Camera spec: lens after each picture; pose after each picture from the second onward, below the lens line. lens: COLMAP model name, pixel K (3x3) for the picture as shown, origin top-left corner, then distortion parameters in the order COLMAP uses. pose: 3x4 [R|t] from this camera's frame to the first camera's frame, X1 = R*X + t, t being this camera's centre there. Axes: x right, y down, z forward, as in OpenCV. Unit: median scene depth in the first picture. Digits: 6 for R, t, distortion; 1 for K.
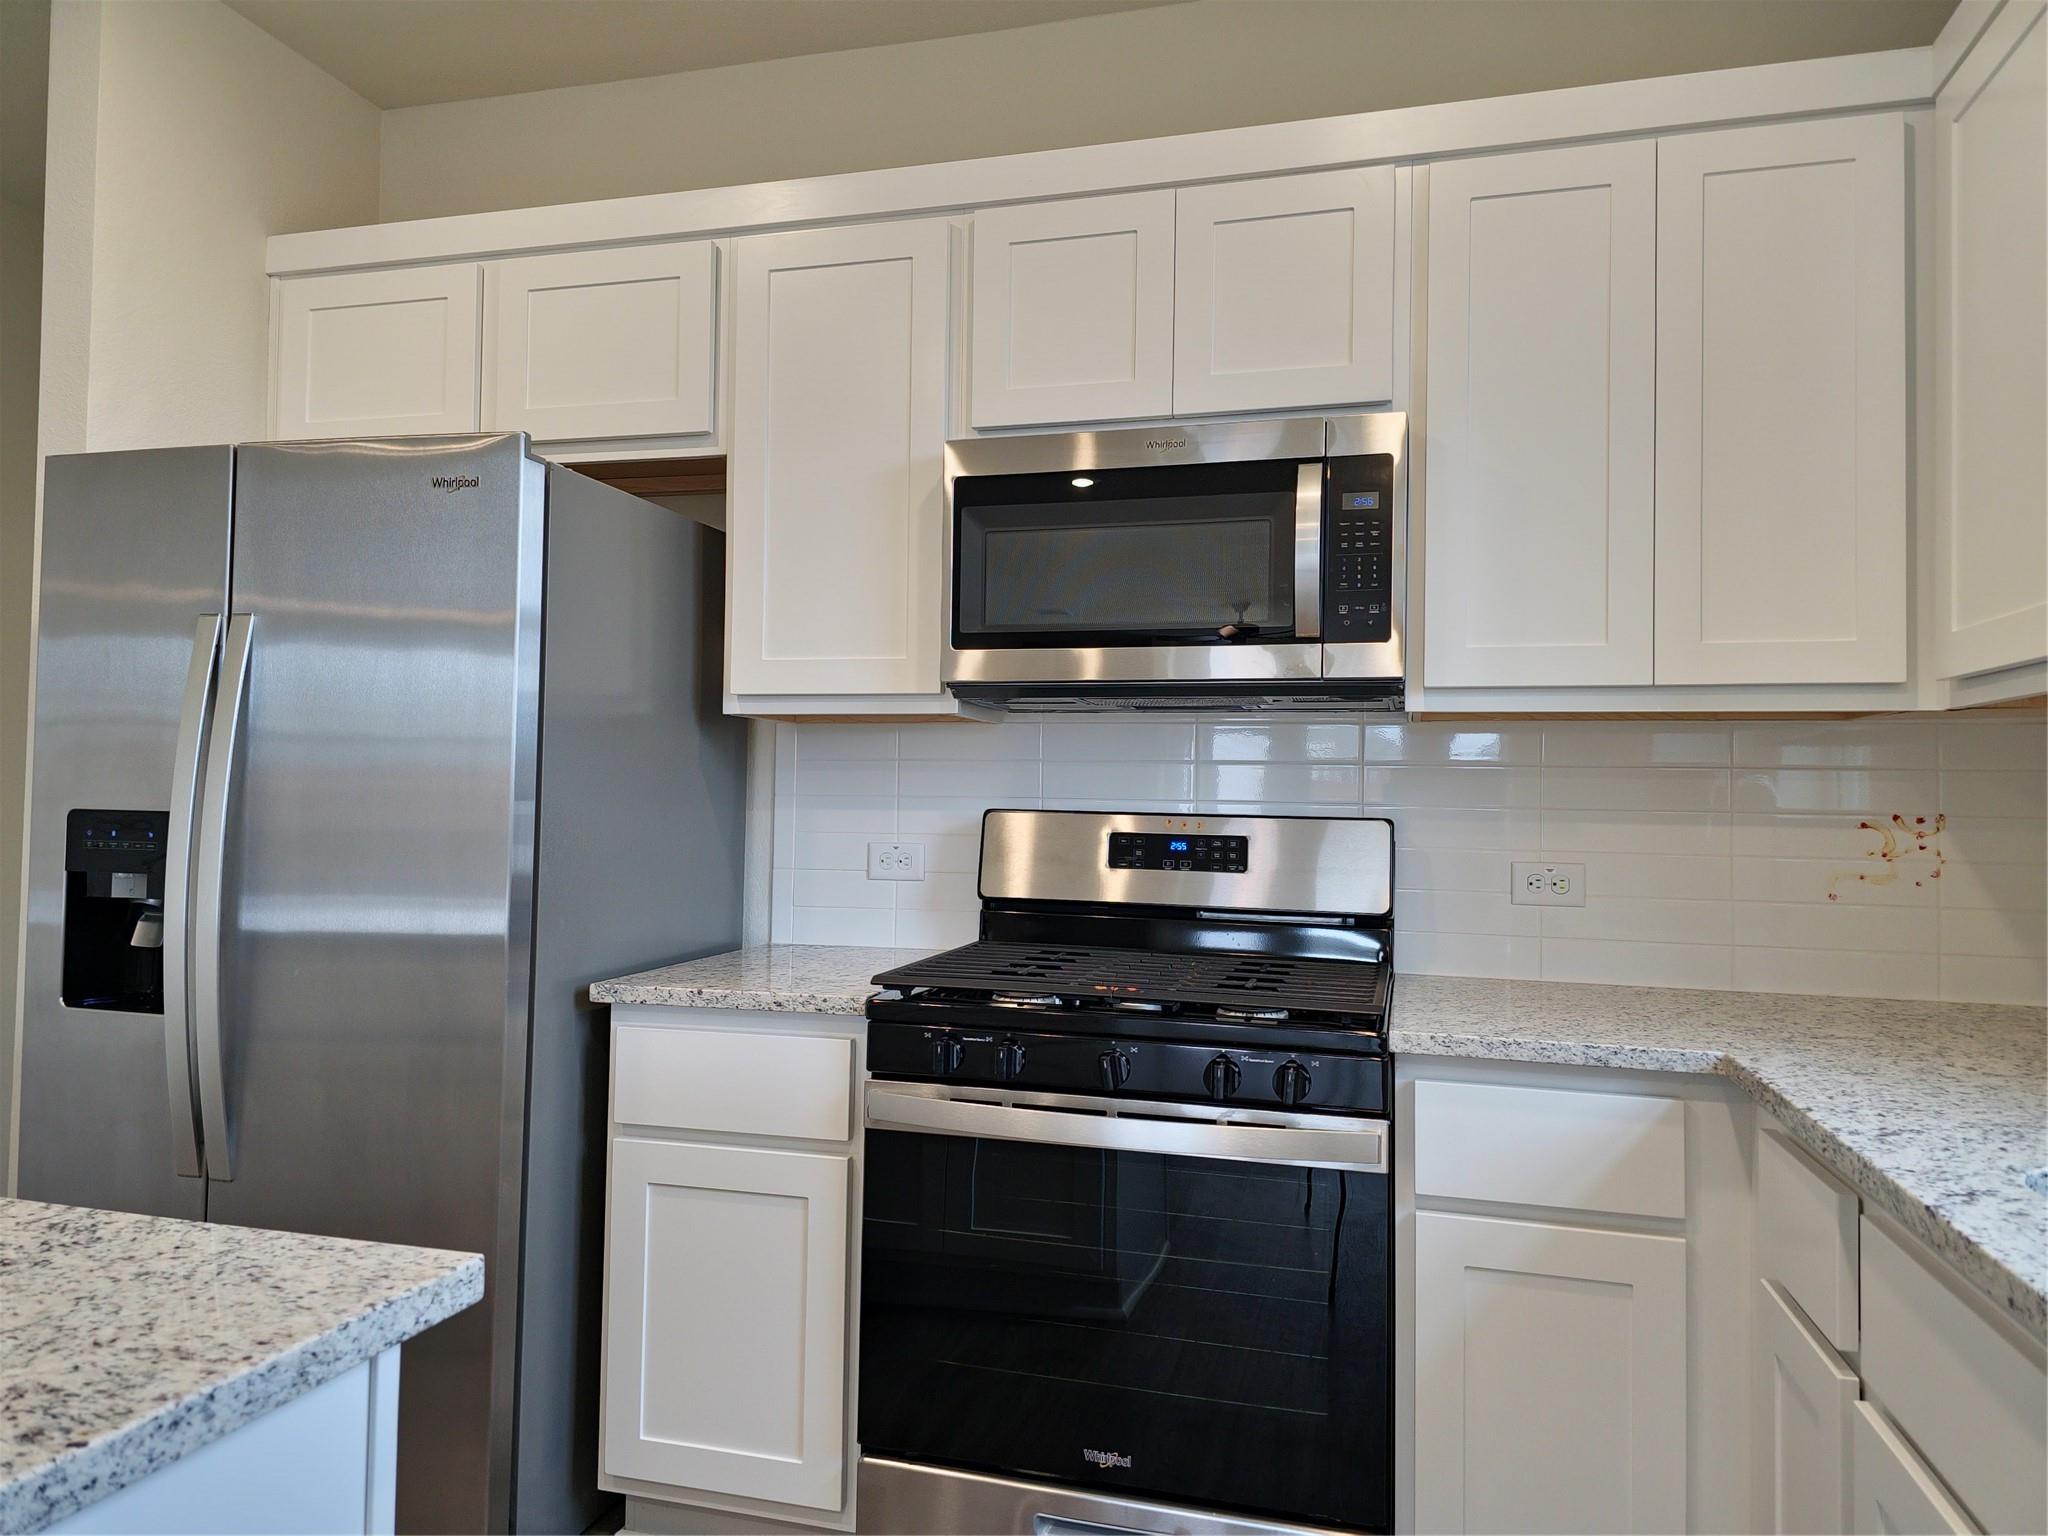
lens RADIAL K [[1375.5, 0, 1016.6], [0, 1375.5, 757.2], [0, 0, 1]] dist [0.079793, -0.086343]
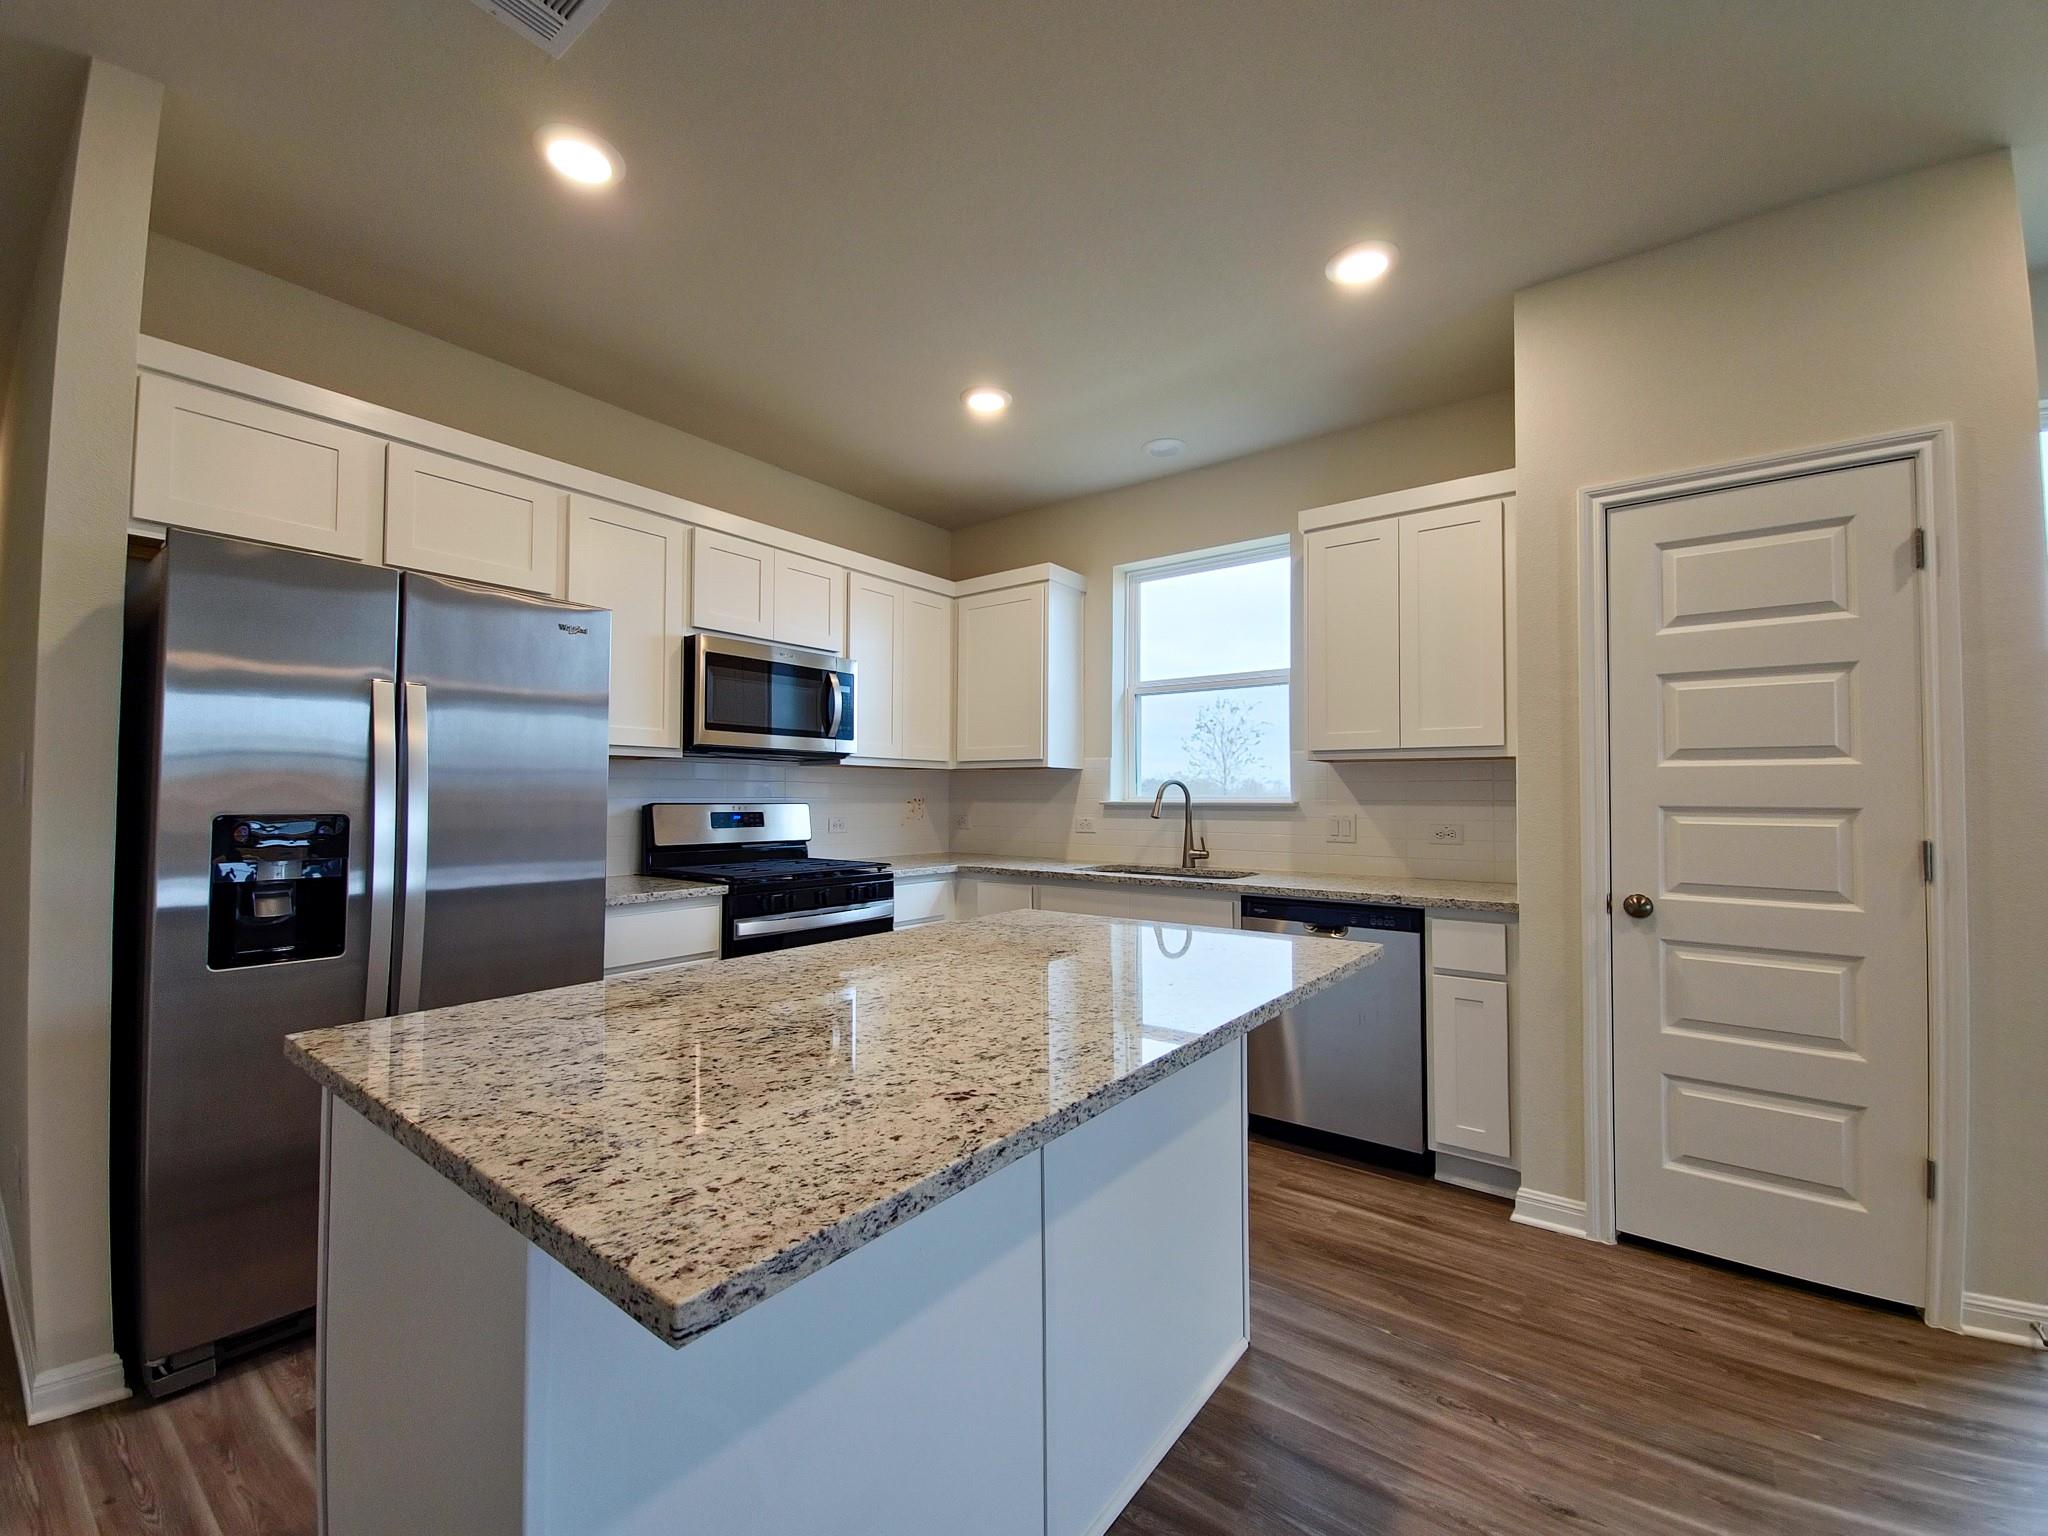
lens RADIAL K [[836.6, 0, 1025.8], [0, 836.6, 772.2], [0, 0, 1]] dist [0.010260, -0.007788]
pose [[0.367253, 0.013621, 0.930021, -1.147333], [-0.023286, 0.999714, -0.005446, -0.017061], [-0.929830, -0.019657, 0.367465, 0.037457]]
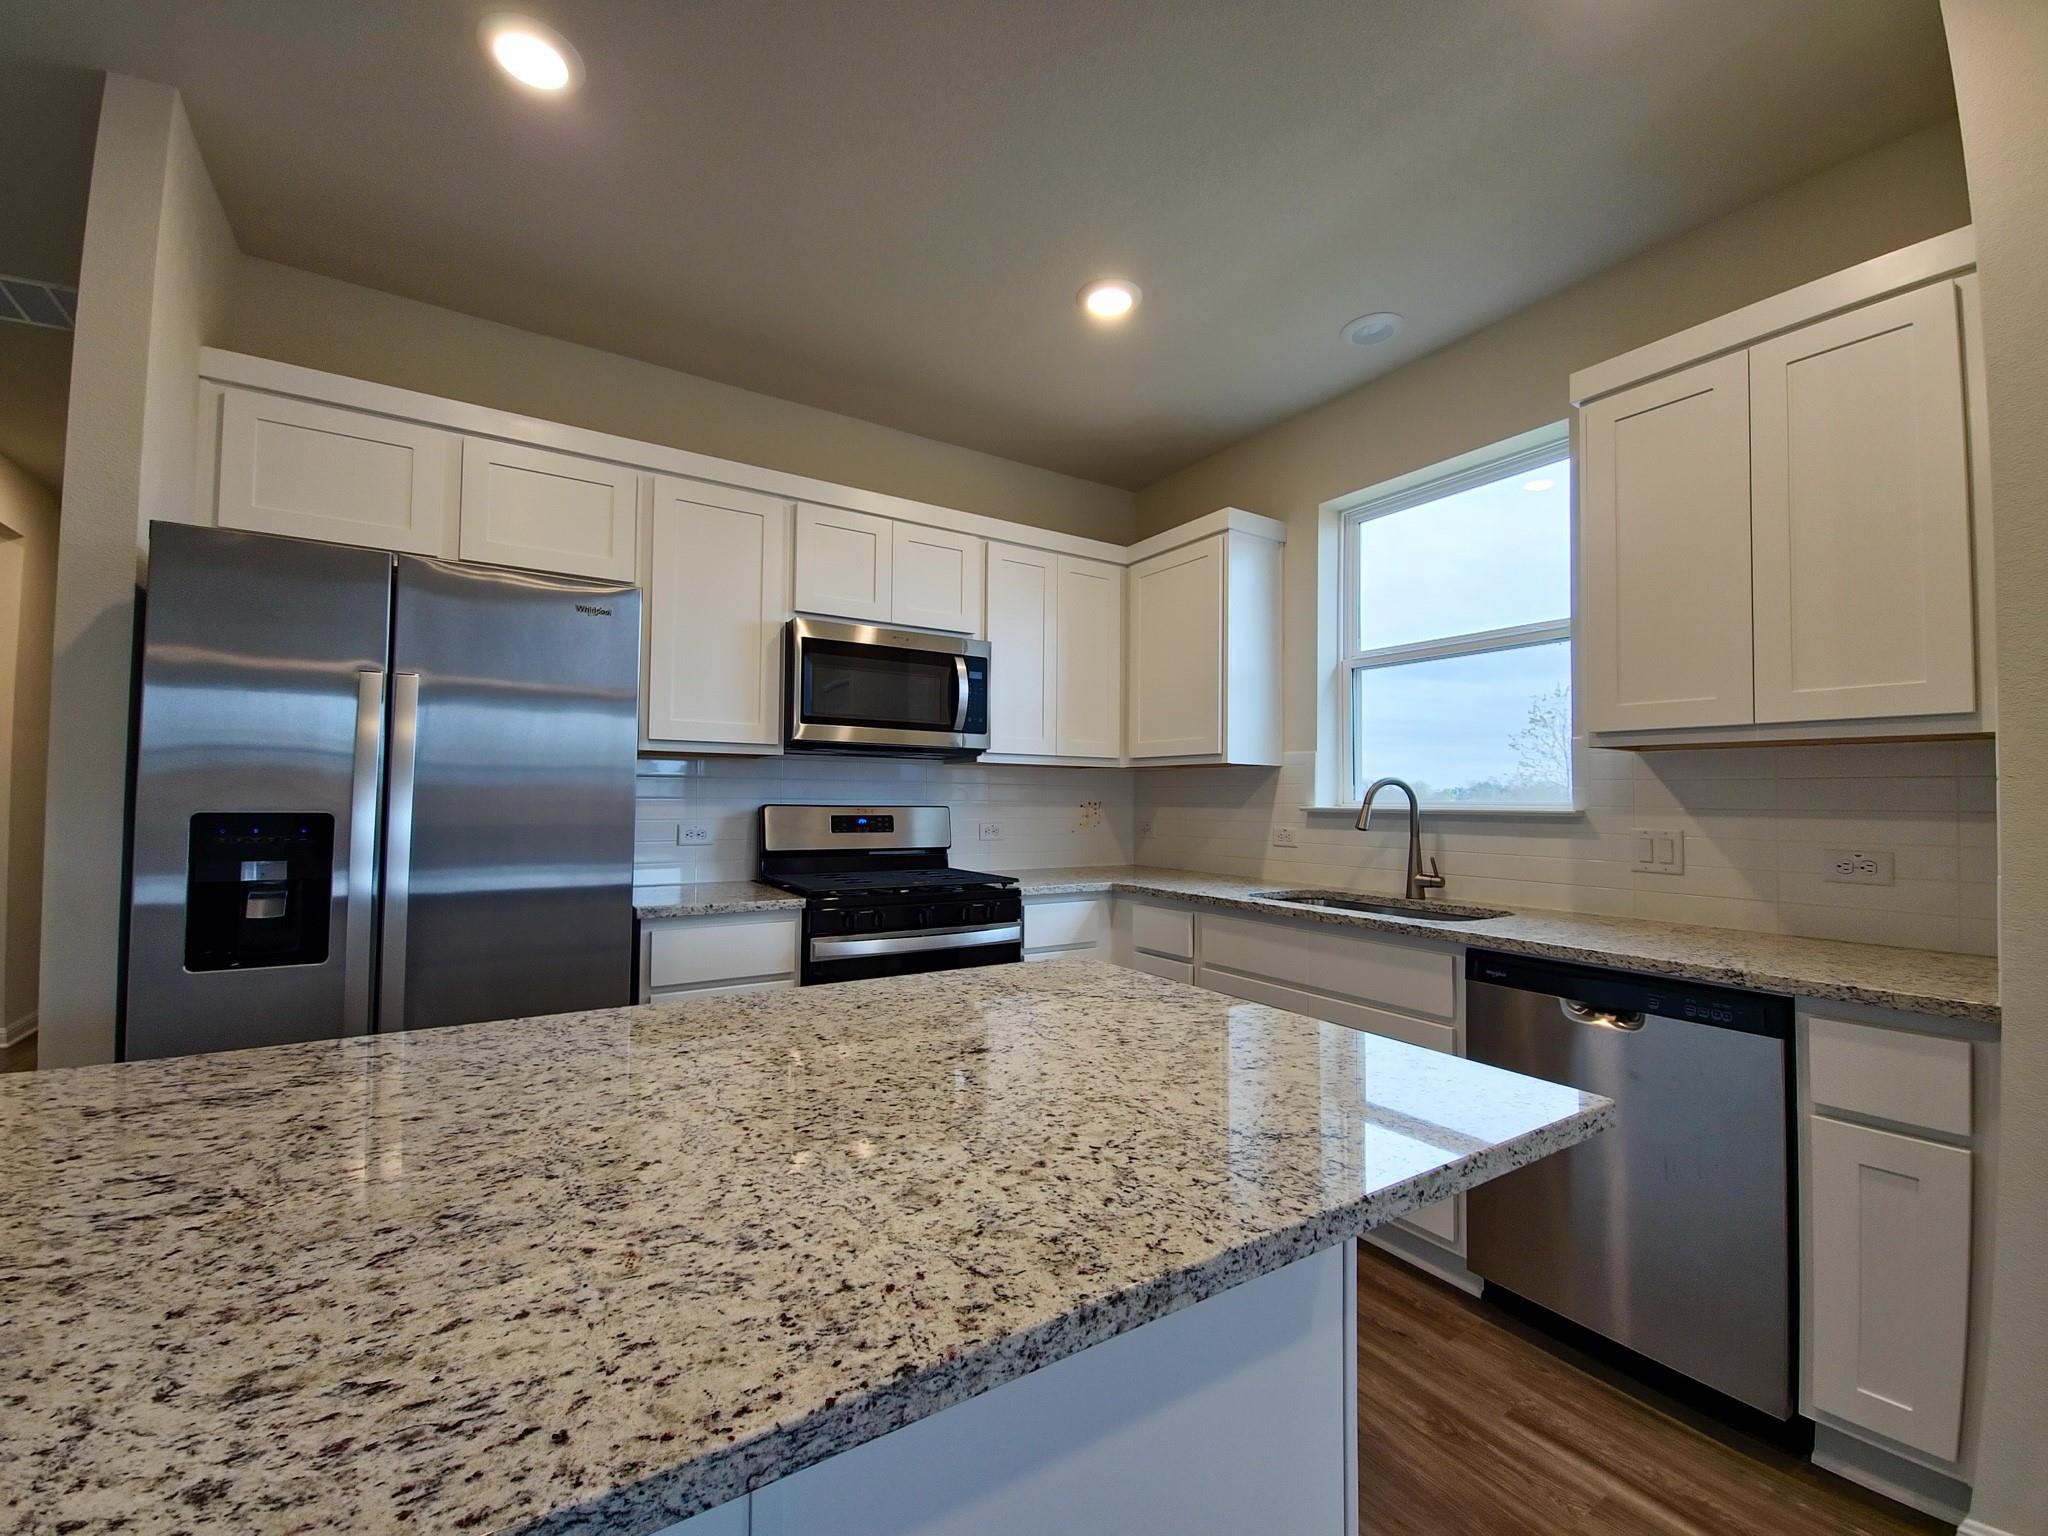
lens RADIAL K [[836.6, 0, 1025.8], [0, 836.6, 772.2], [0, 0, 1]] dist [0.010260, -0.007788]
pose [[0.666060, 0.015827, 0.745731, -0.760734], [-0.020256, 0.999790, -0.003127, -0.012631], [-0.745623, -0.013023, 0.666240, -0.042896]]
